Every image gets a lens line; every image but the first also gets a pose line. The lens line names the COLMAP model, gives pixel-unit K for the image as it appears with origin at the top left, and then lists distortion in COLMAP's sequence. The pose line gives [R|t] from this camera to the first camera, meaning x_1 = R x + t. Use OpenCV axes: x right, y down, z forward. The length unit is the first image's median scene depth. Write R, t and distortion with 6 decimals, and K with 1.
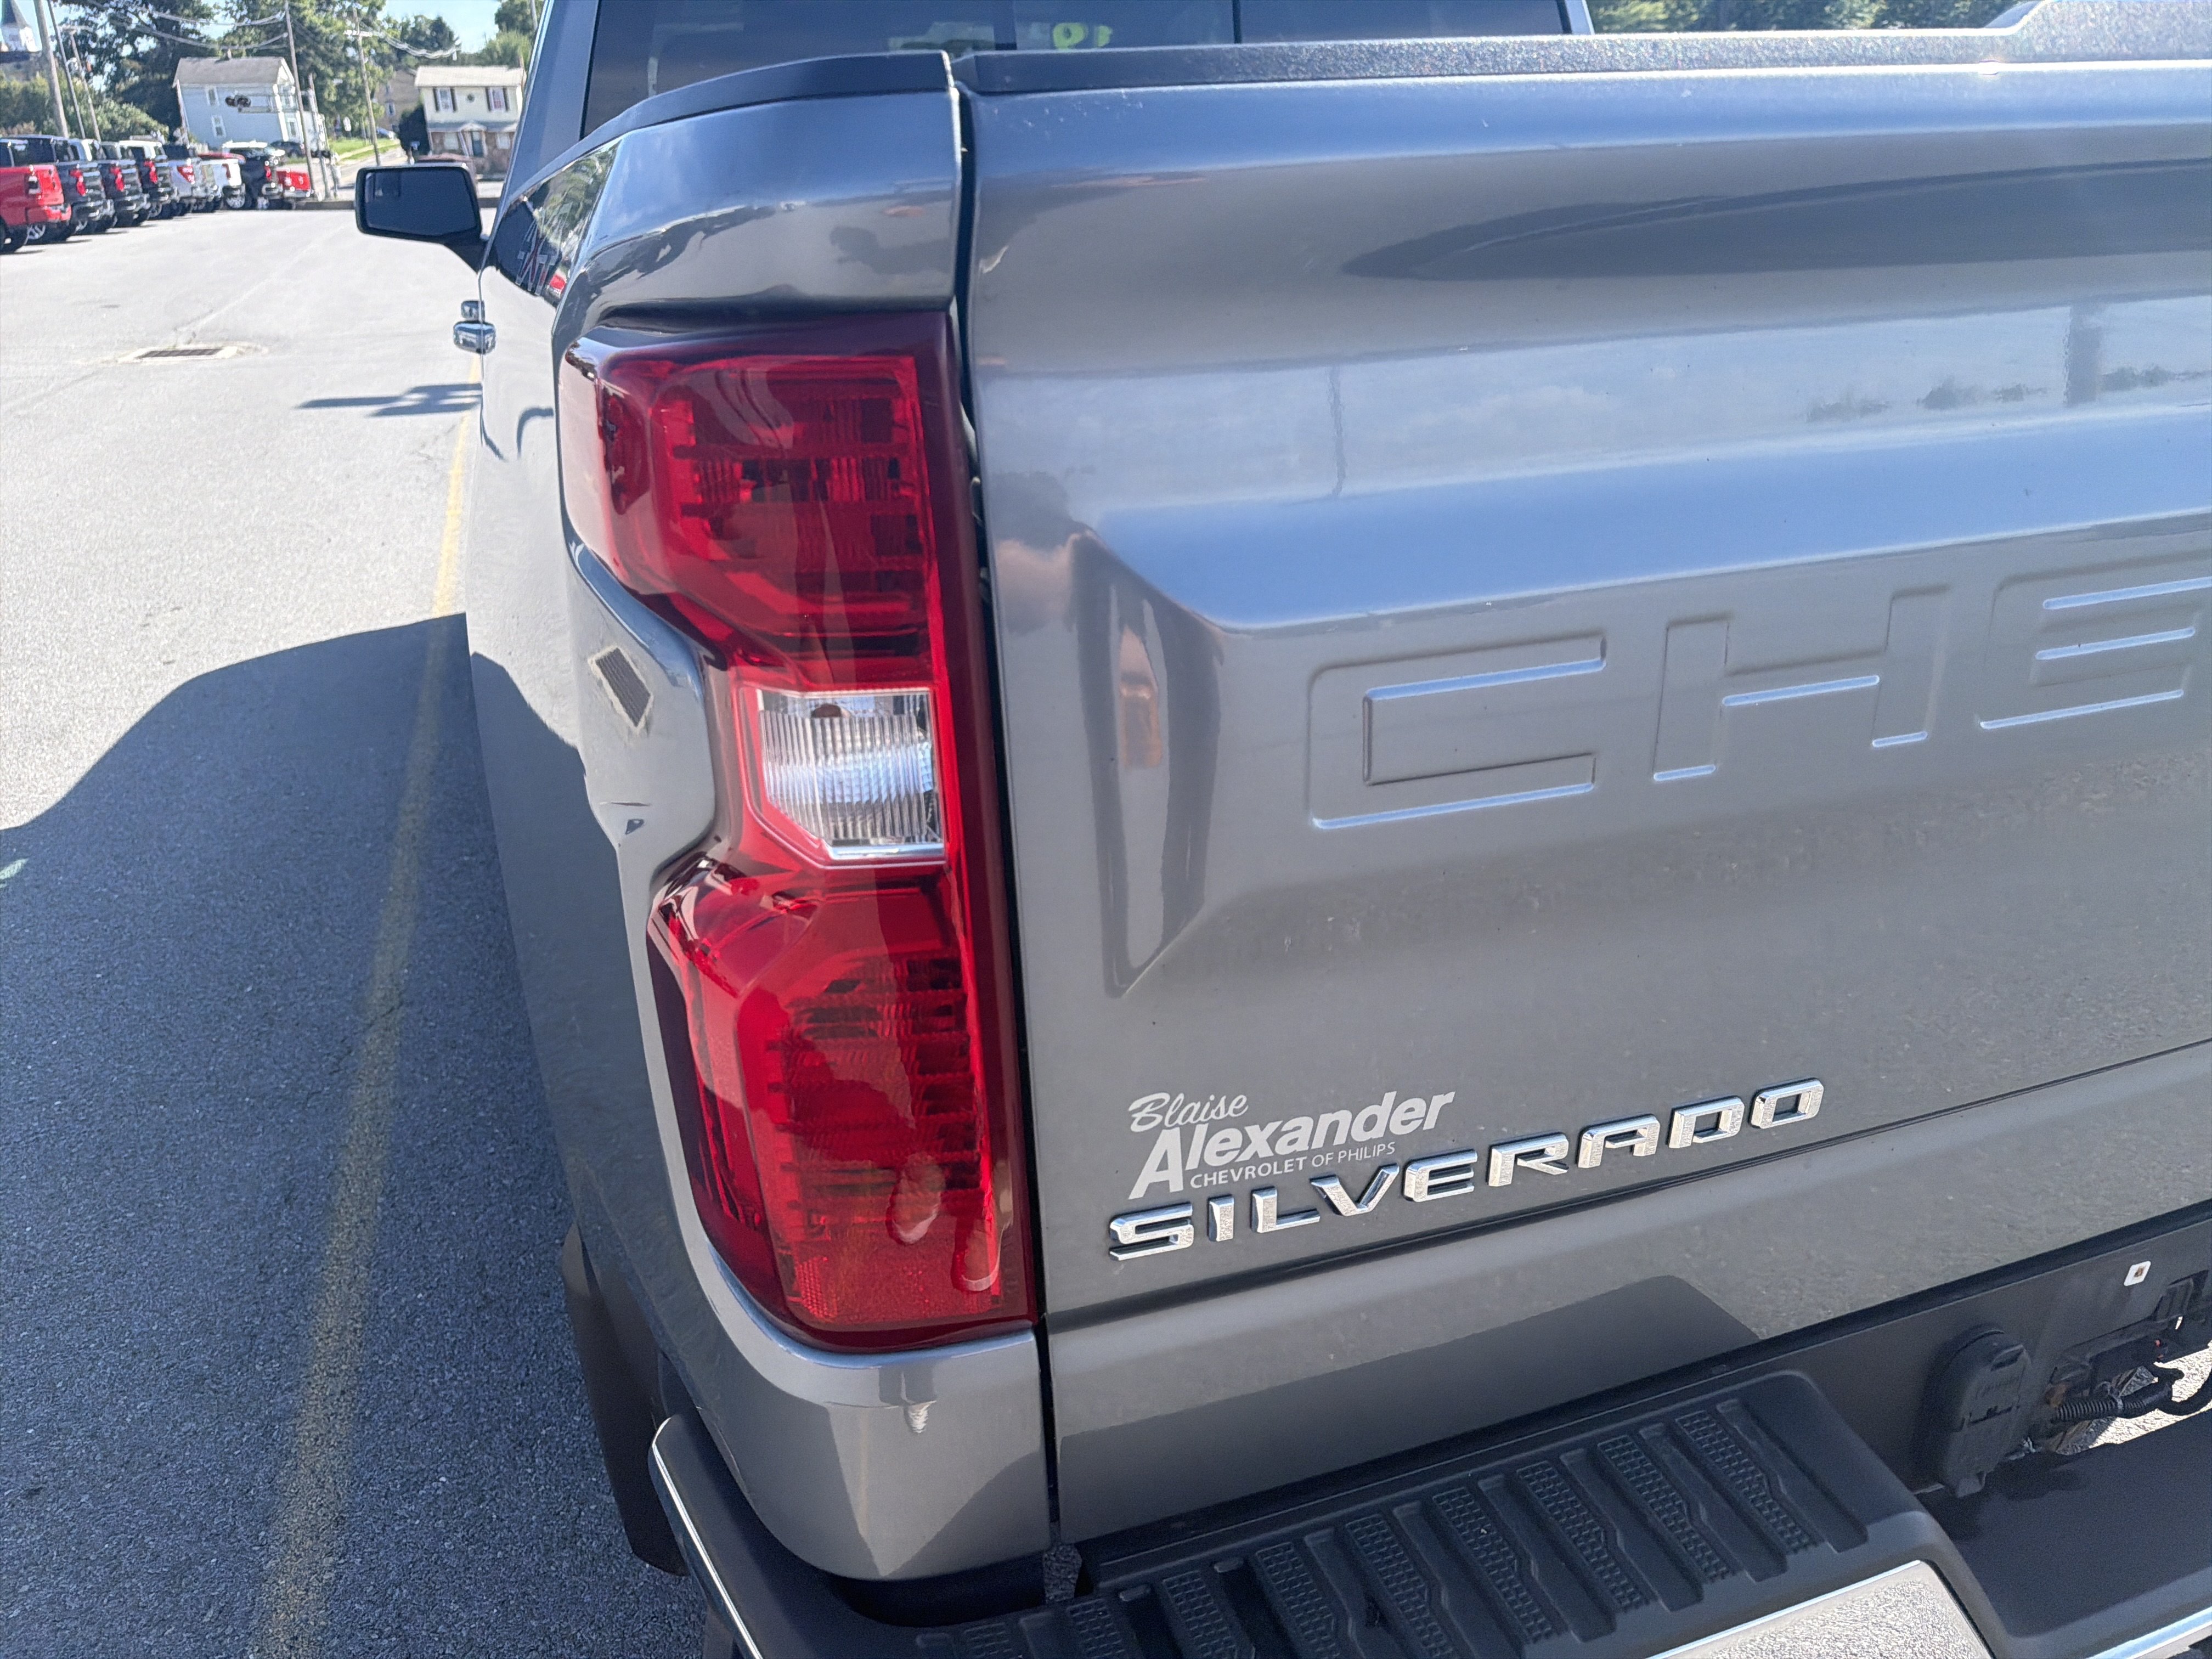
lens RADIAL K [[1578.1, 0, 1110.6], [0, 1578.1, 834.8], [0, 0, 1]] dist [0.021465, -0.028288]
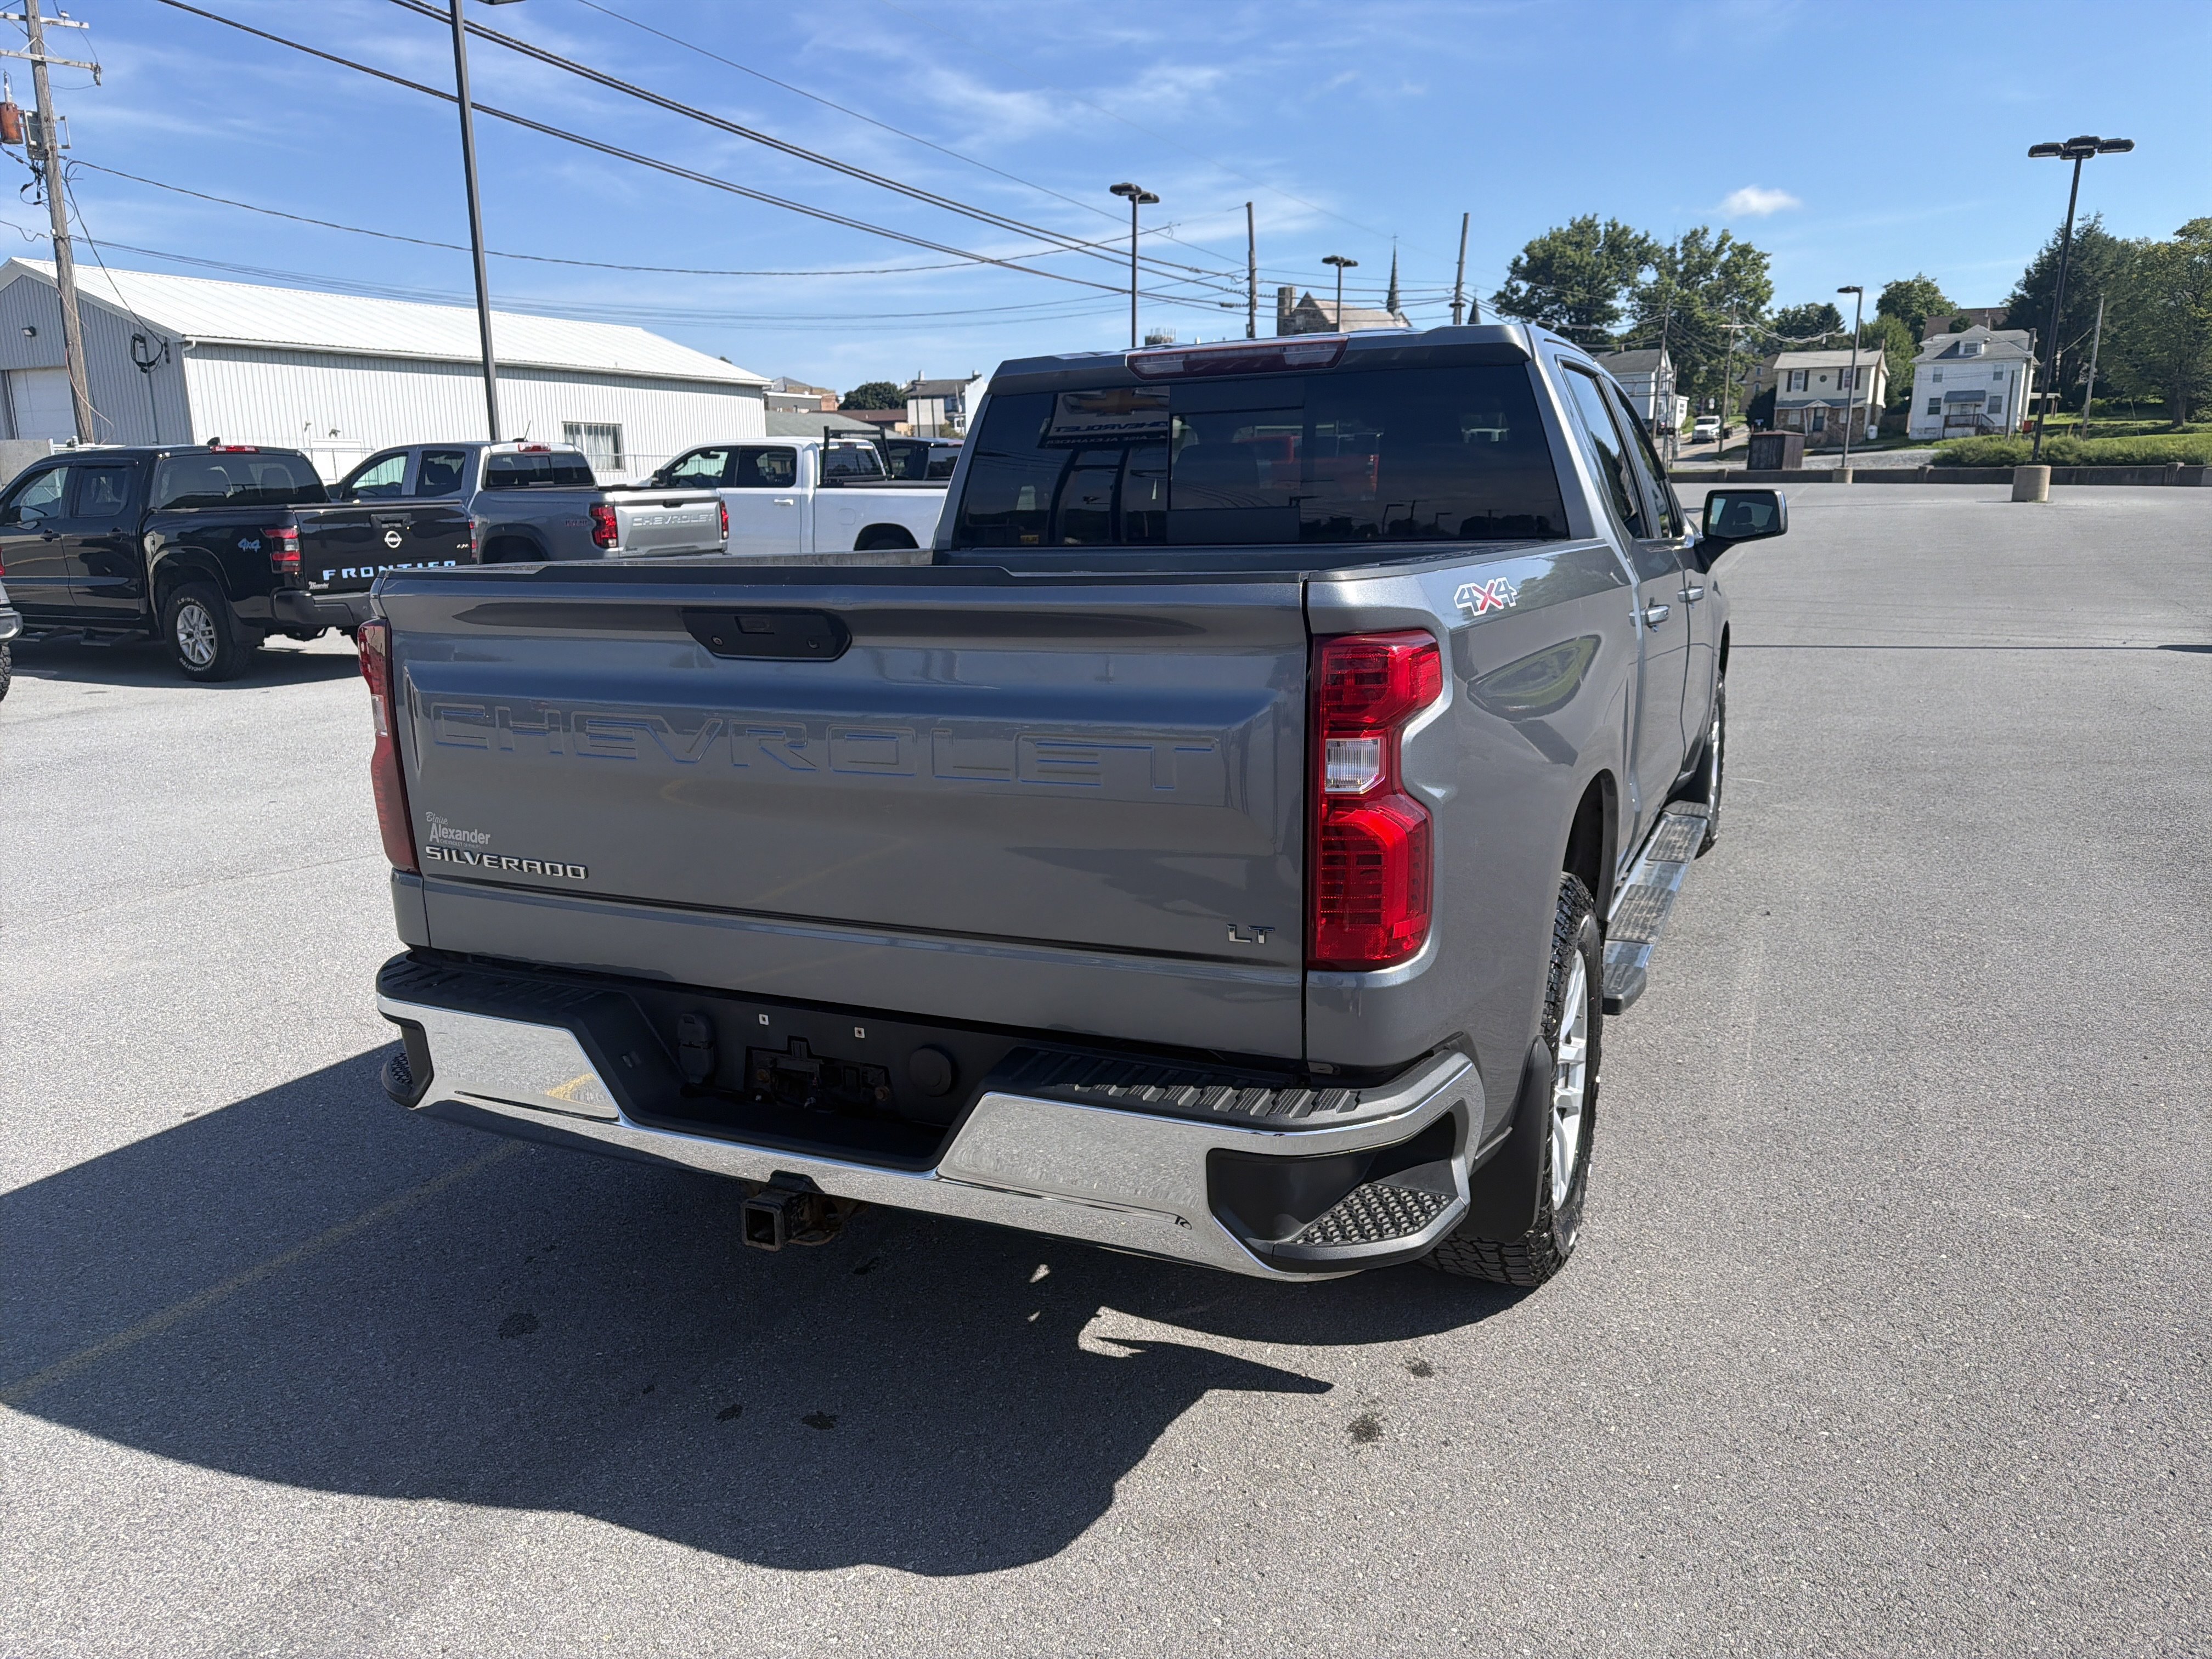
lens RADIAL K [[1578.1, 0, 1101.1], [0, 1578.1, 820.1], [0, 0, 1]] dist [0.021465, -0.028288]
pose [[0.706426, 0.159905, -0.689487, 0.082360], [-0.268873, 0.961747, -0.052432, -0.001316], [0.654728, 0.222424, 0.722398, -0.016015]]
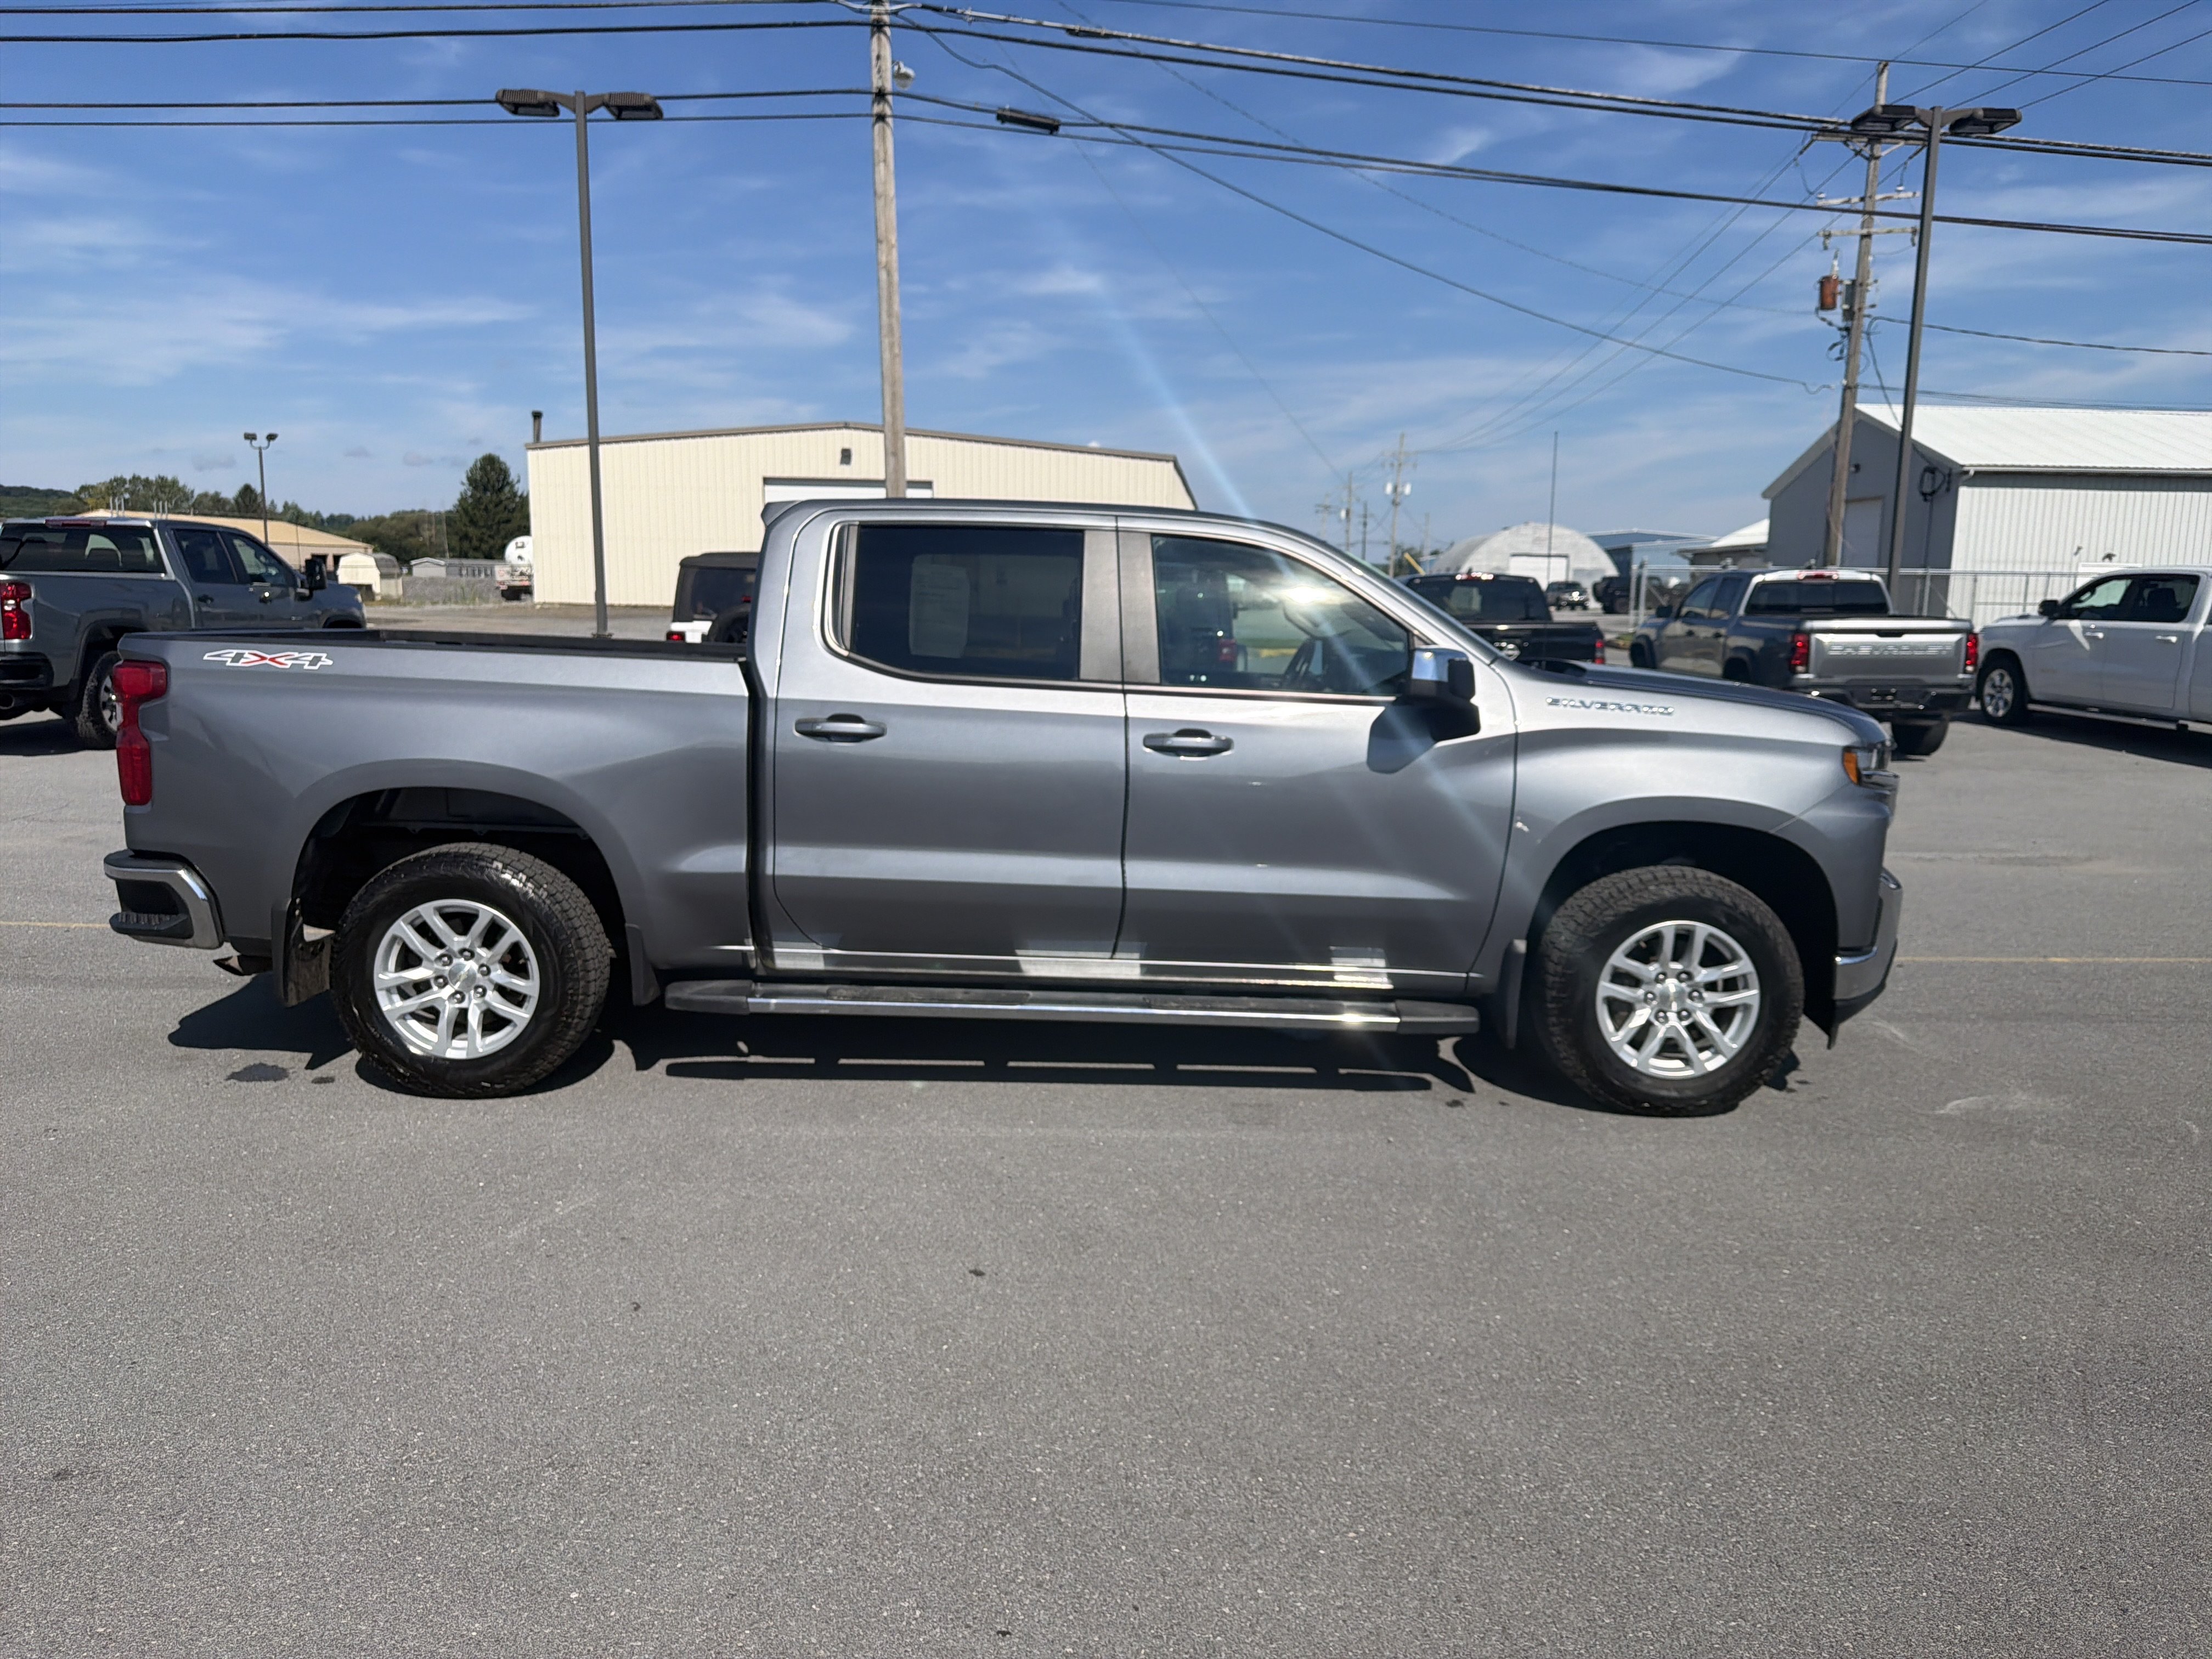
lens RADIAL K [[1578.1, 0, 1106.7], [0, 1578.1, 826.6], [0, 0, 1]] dist [0.021465, -0.028288]
pose [[-0.326973, 0.151234, -0.932854, 0.156031], [-0.366456, 0.889586, 0.272665, -0.073987], [0.871091, 0.431004, -0.235450, 0.153598]]
